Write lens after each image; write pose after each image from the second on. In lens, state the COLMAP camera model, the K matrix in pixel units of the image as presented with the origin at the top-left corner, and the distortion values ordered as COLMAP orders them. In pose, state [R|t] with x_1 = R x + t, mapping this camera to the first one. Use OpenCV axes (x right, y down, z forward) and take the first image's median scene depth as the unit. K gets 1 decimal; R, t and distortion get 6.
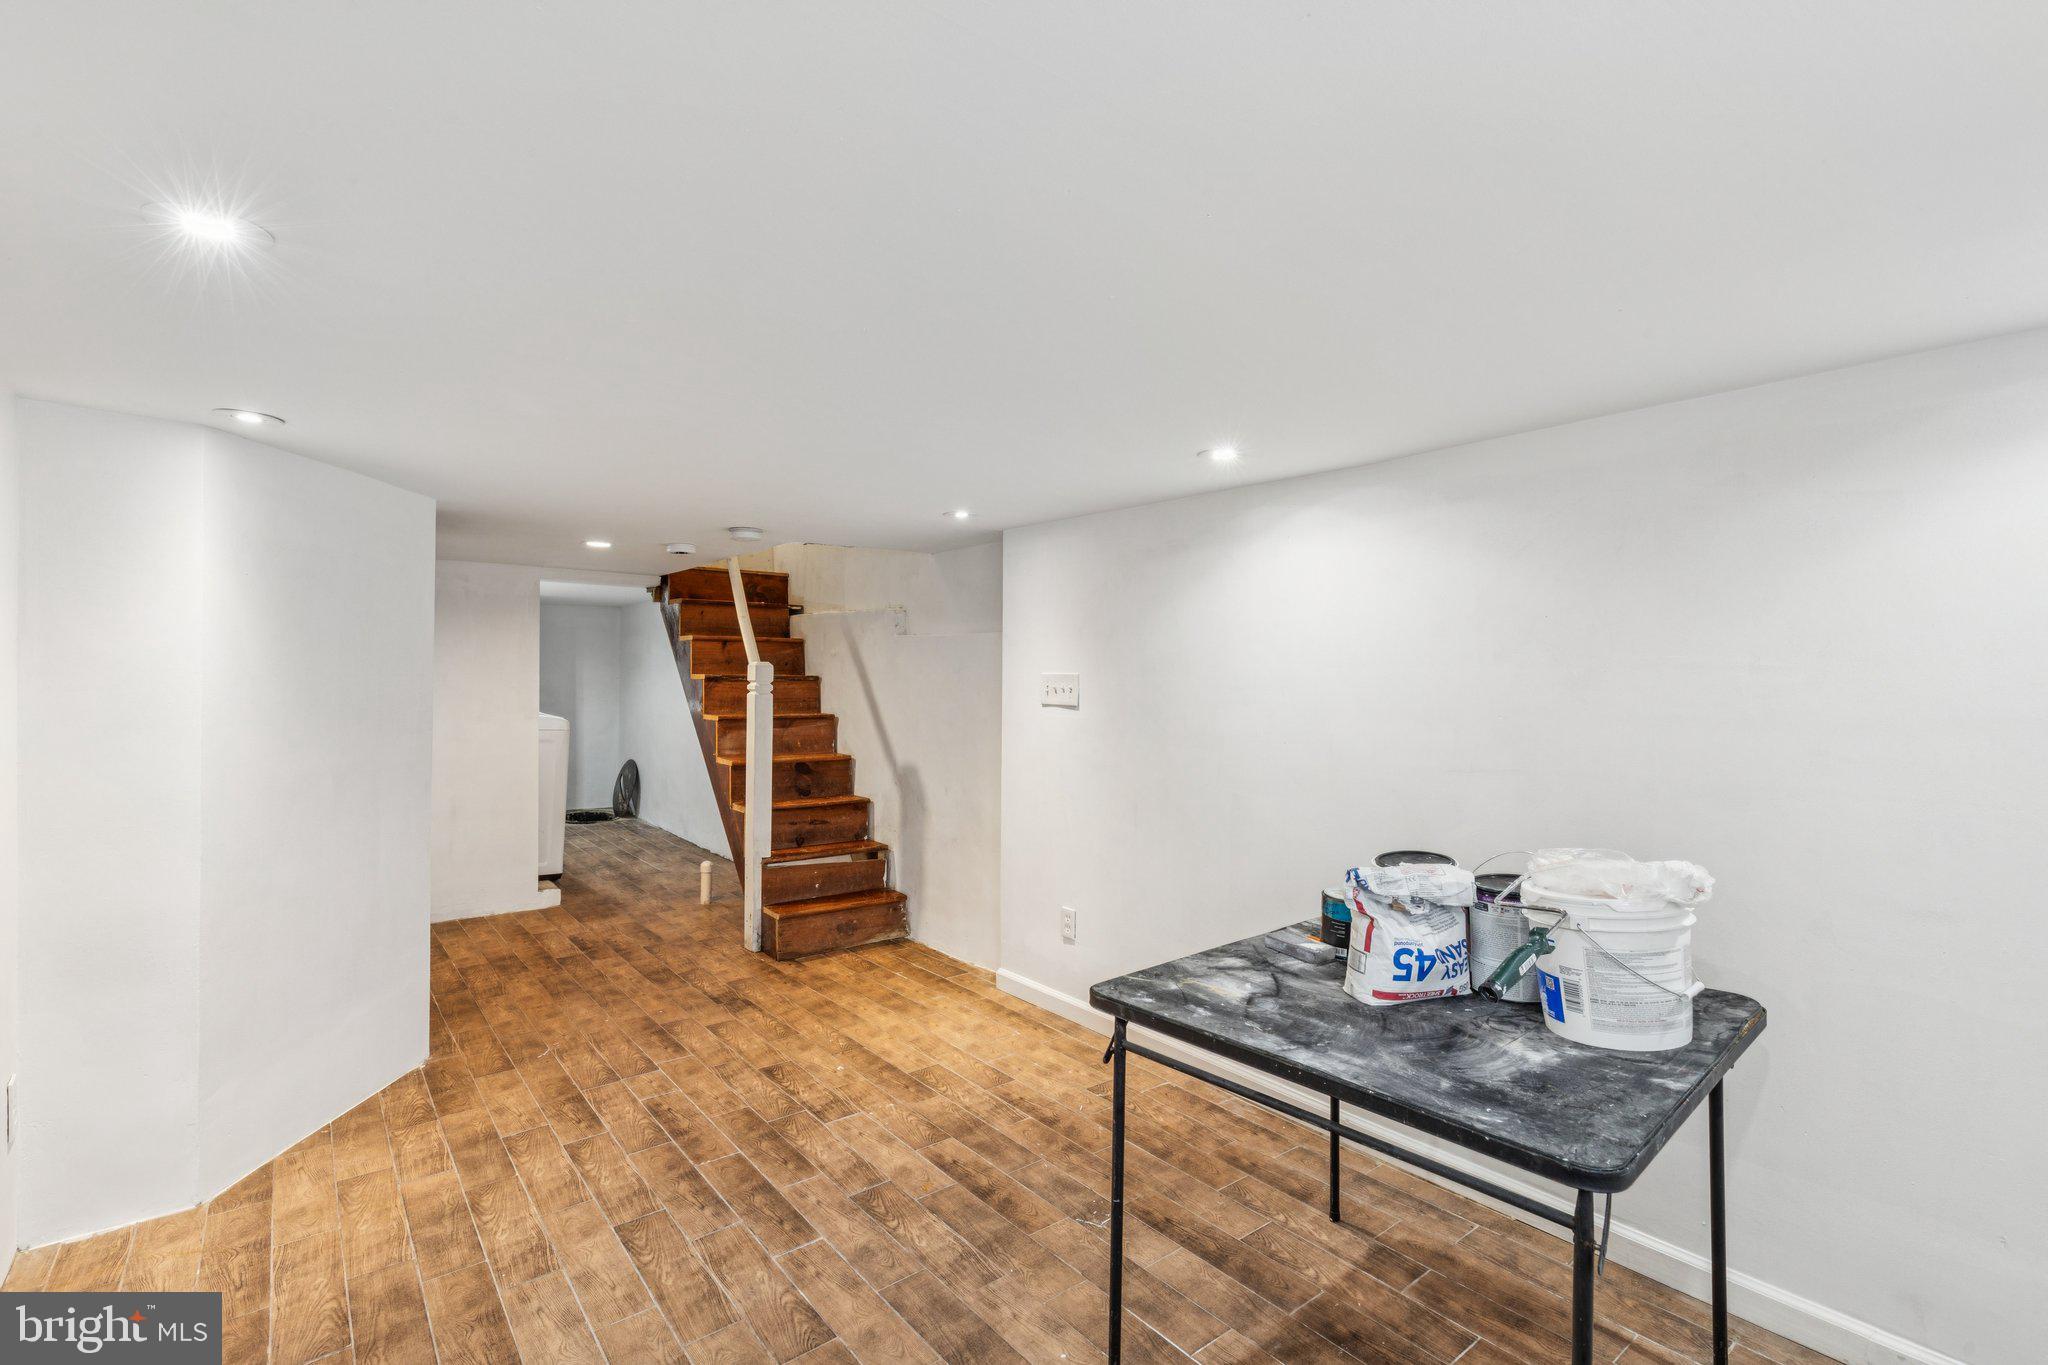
lens RADIAL K [[942.6, 0, 1028.9], [0, 942.6, 633.9], [0, 0, 1]] dist [0.004985, 0.000707]
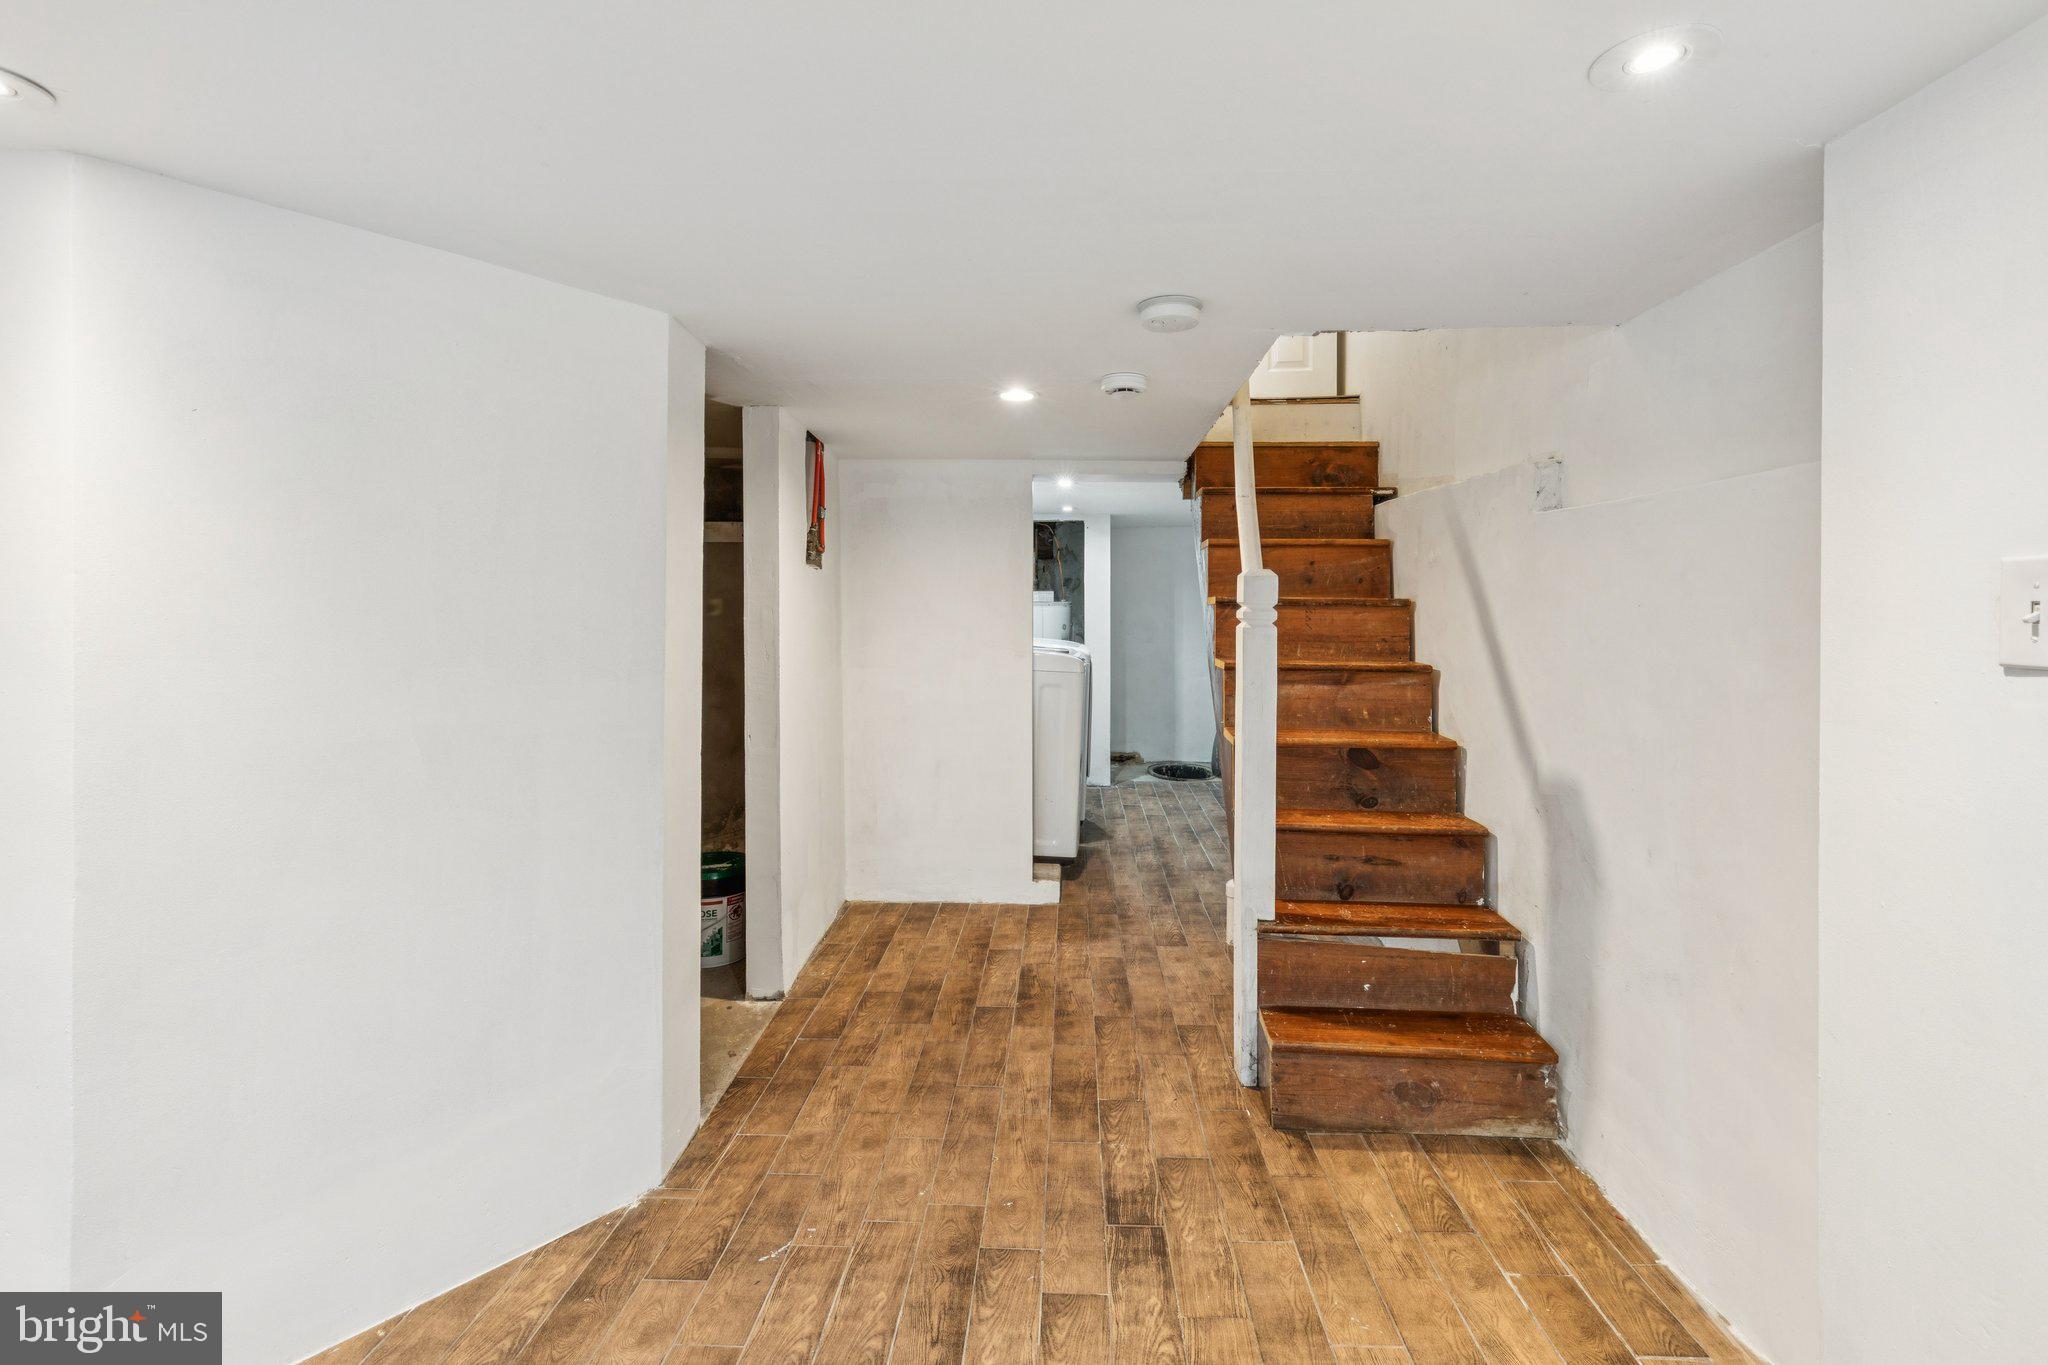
lens RADIAL K [[960.9, 0, 1028.4], [0, 960.9, 612.6], [0, 0, 1]] dist [0.013712, -0.000076]
pose [[0.759470, 0.001477, -0.650541, -0.015659], [0.026513, 0.999096, 0.033221, 0.032622], [0.650002, -0.042478, 0.758744, 0.474538]]
